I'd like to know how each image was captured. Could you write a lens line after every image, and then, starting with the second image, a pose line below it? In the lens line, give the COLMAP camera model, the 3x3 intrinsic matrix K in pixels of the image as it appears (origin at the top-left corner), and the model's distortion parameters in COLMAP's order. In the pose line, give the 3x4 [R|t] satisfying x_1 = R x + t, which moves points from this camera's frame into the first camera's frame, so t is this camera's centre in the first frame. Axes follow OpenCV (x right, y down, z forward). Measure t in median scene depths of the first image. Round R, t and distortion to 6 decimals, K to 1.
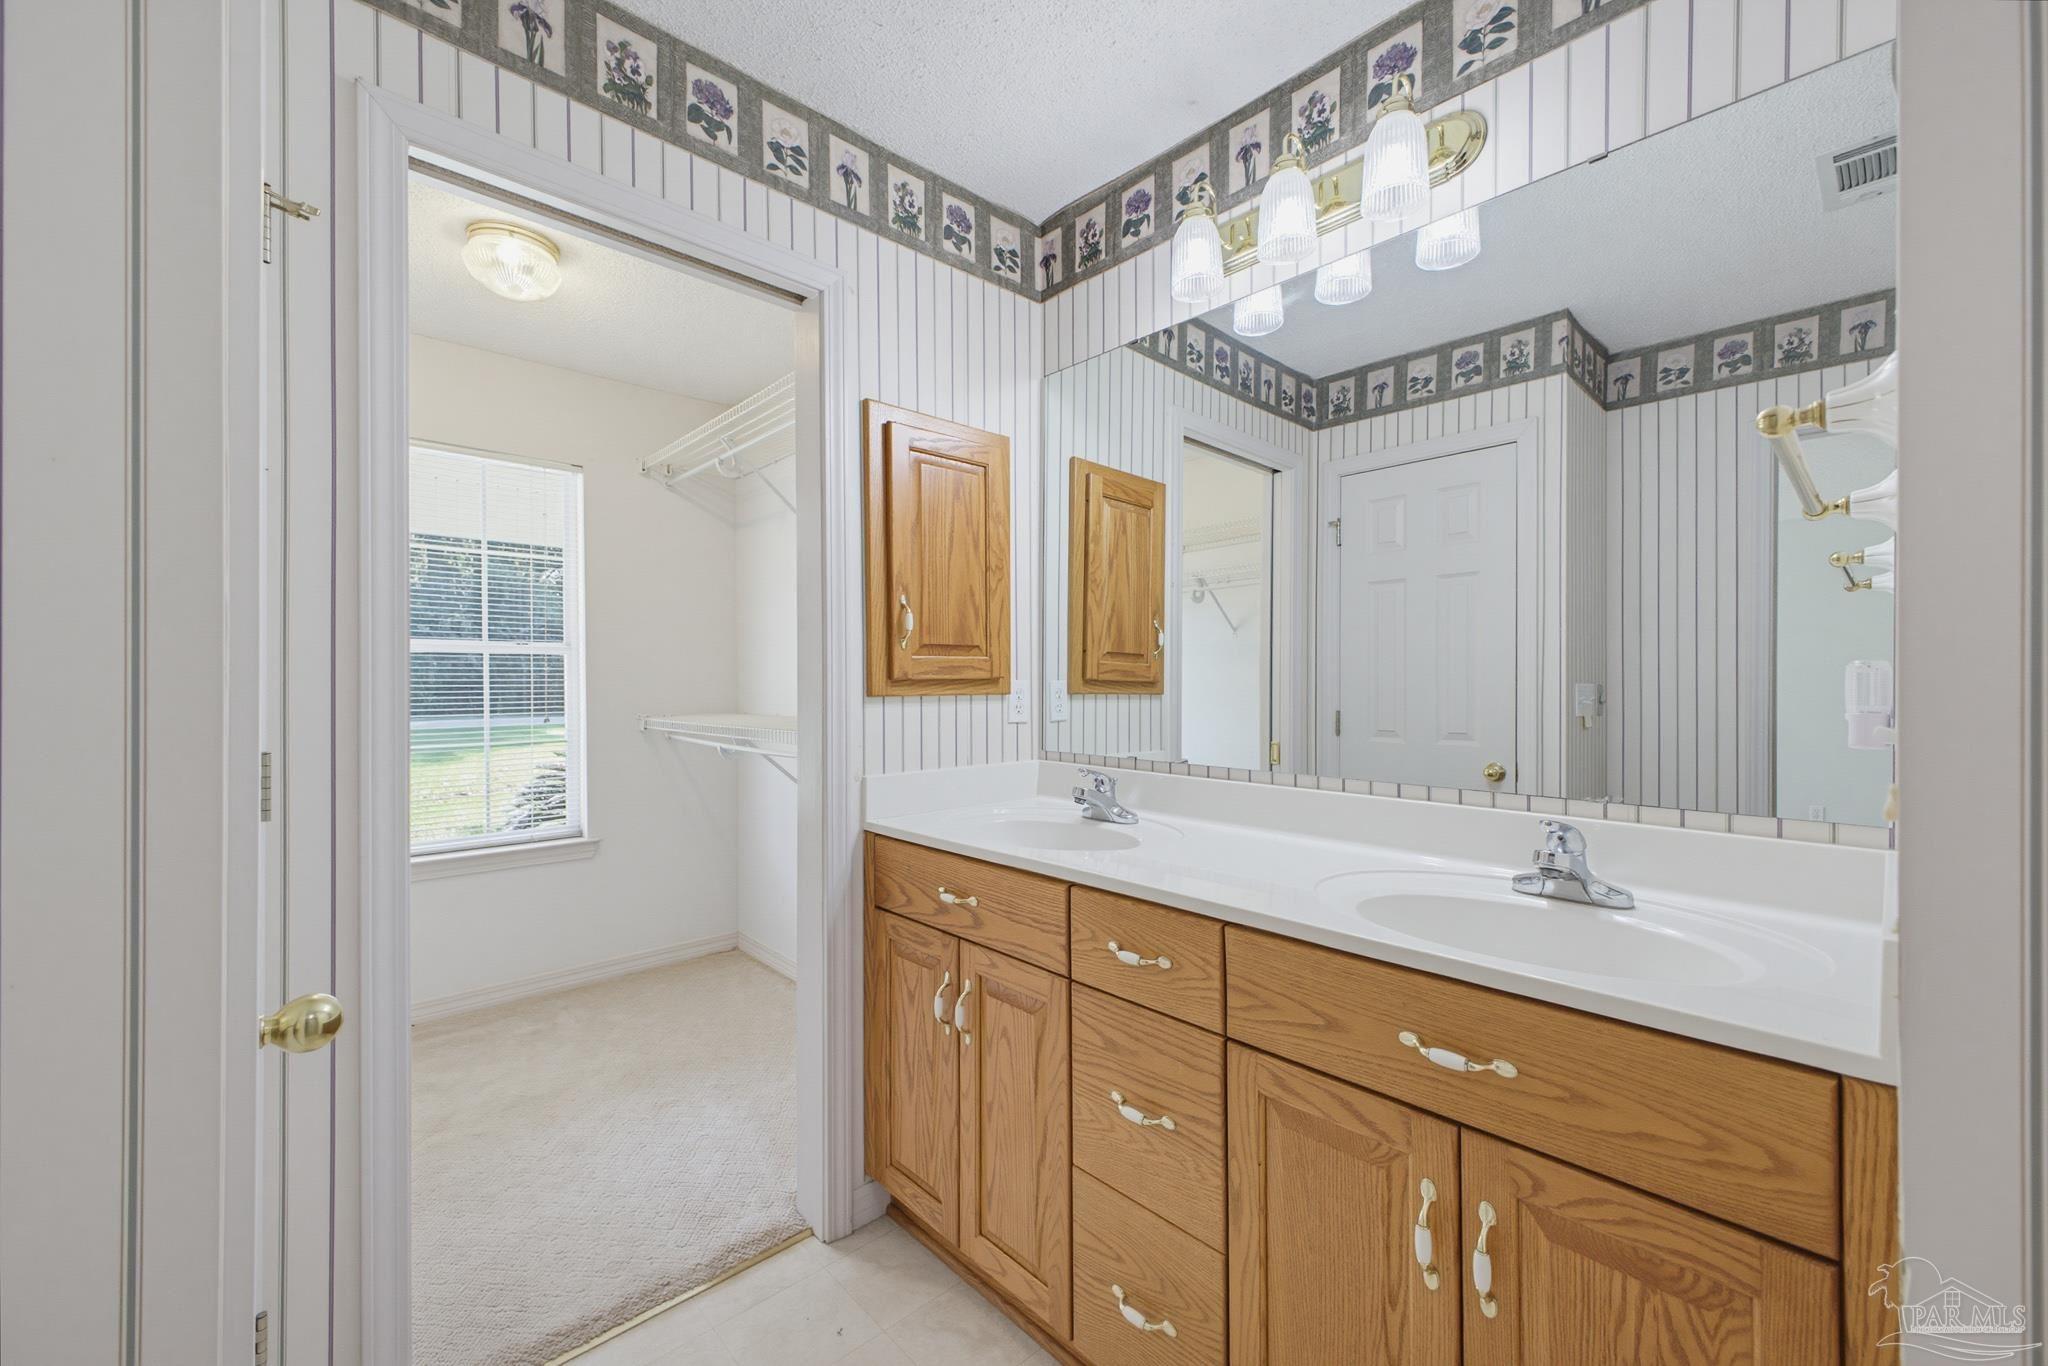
lens RADIAL K [[803.1, 0, 1025.6], [0, 803.1, 681.1], [0, 0, 1]] dist [-0.002694, -0.001526]
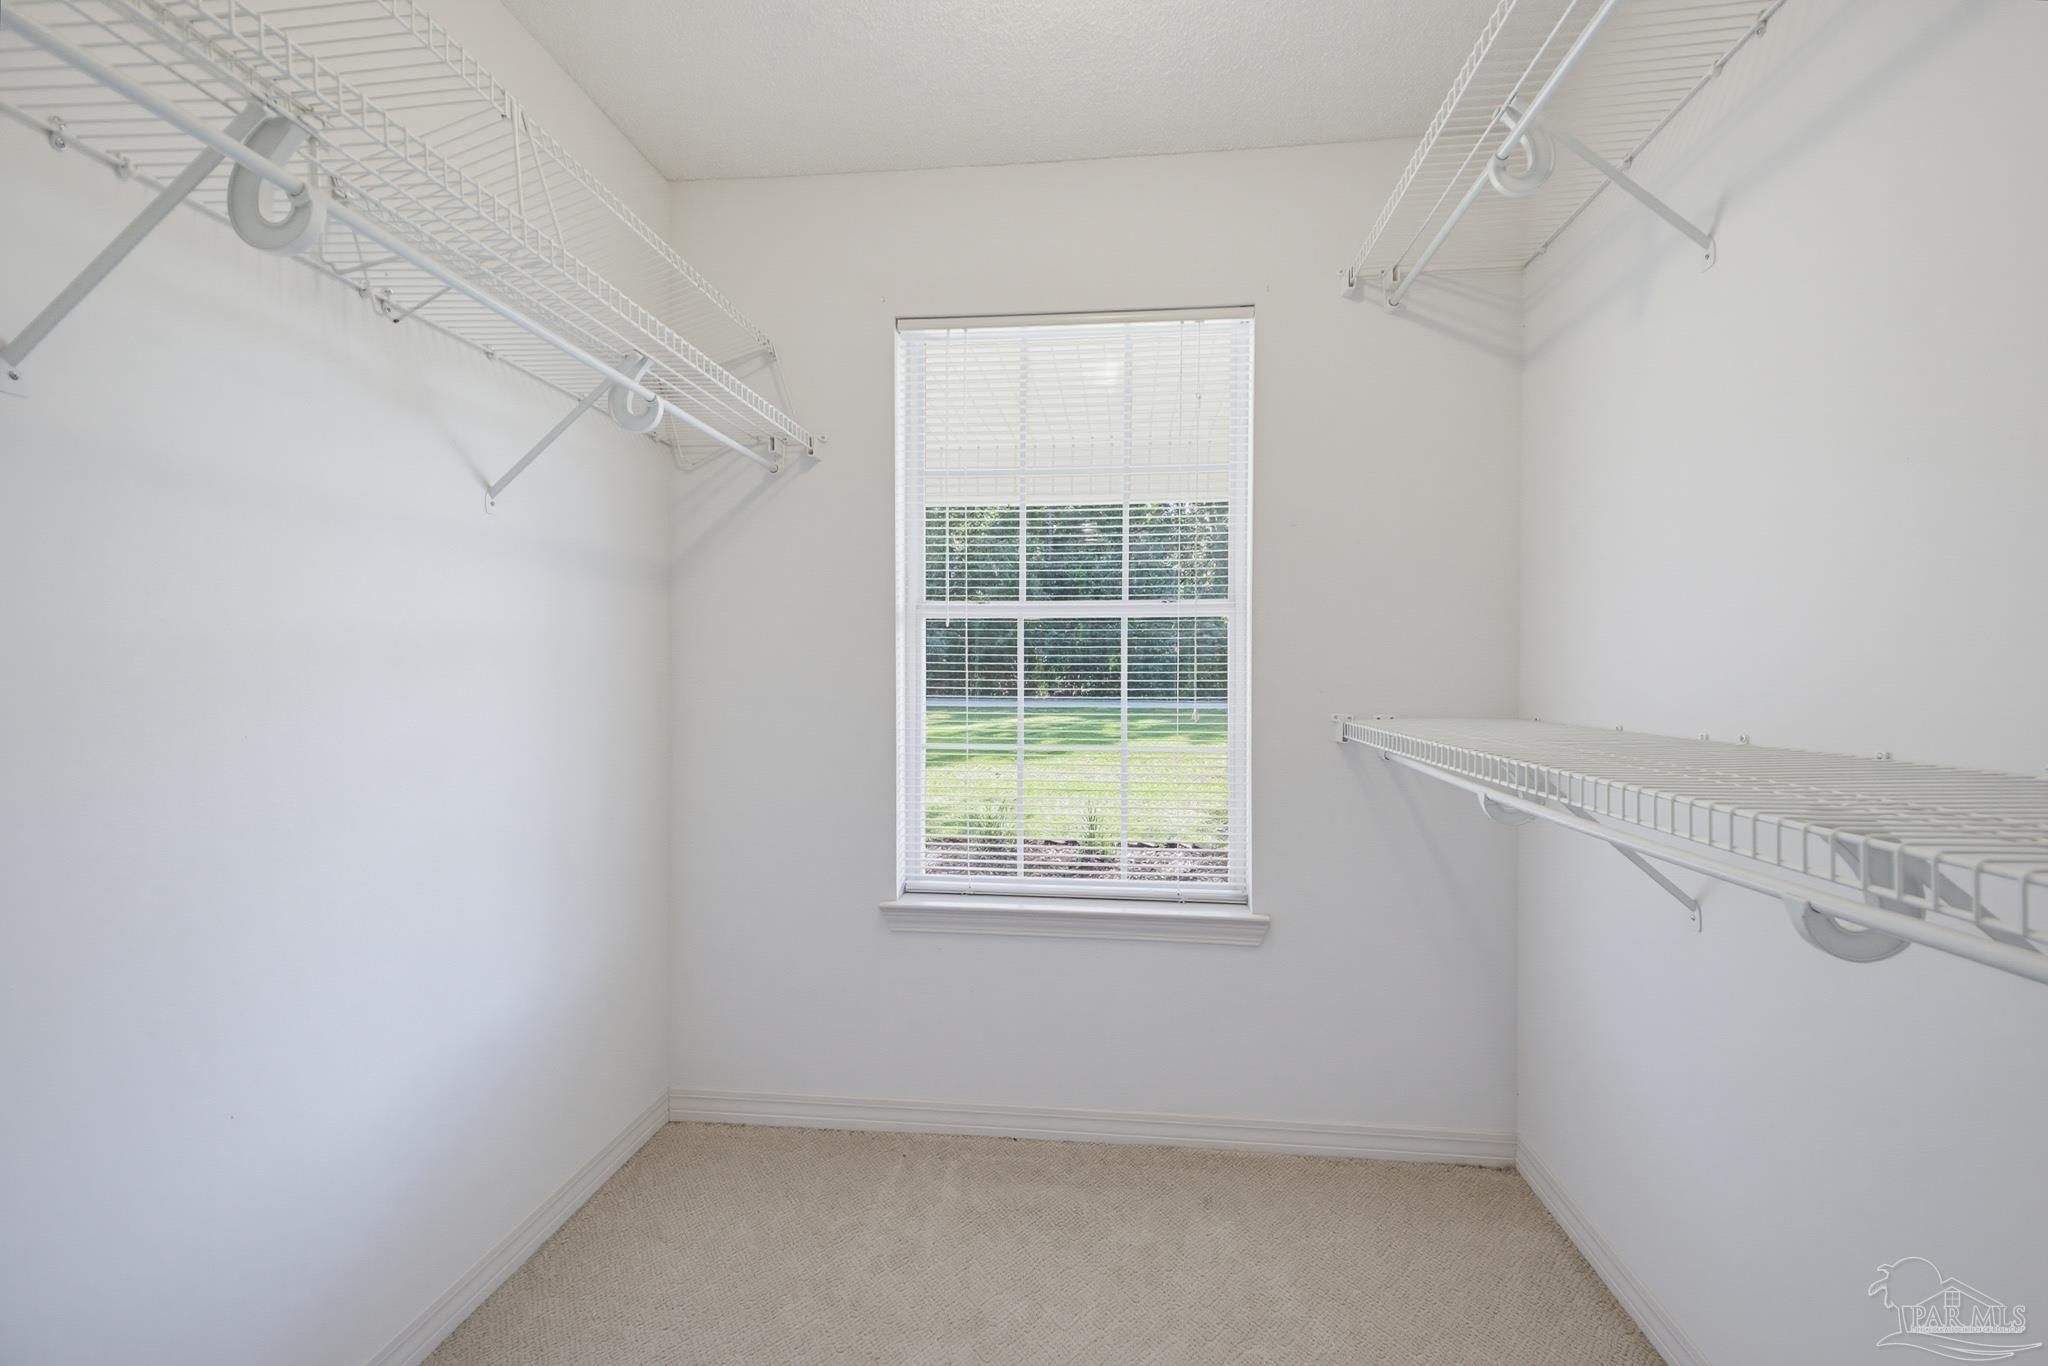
lens RADIAL K [[803.1, 0, 1037.4], [0, 803.1, 681.2], [0, 0, 1]] dist [-0.002694, -0.001526]
pose [[0.649268, 0.013241, -0.760444, -0.186284], [-0.006510, 0.999909, 0.011852, 0.011555], [0.760532, -0.002745, 0.649295, 0.471642]]
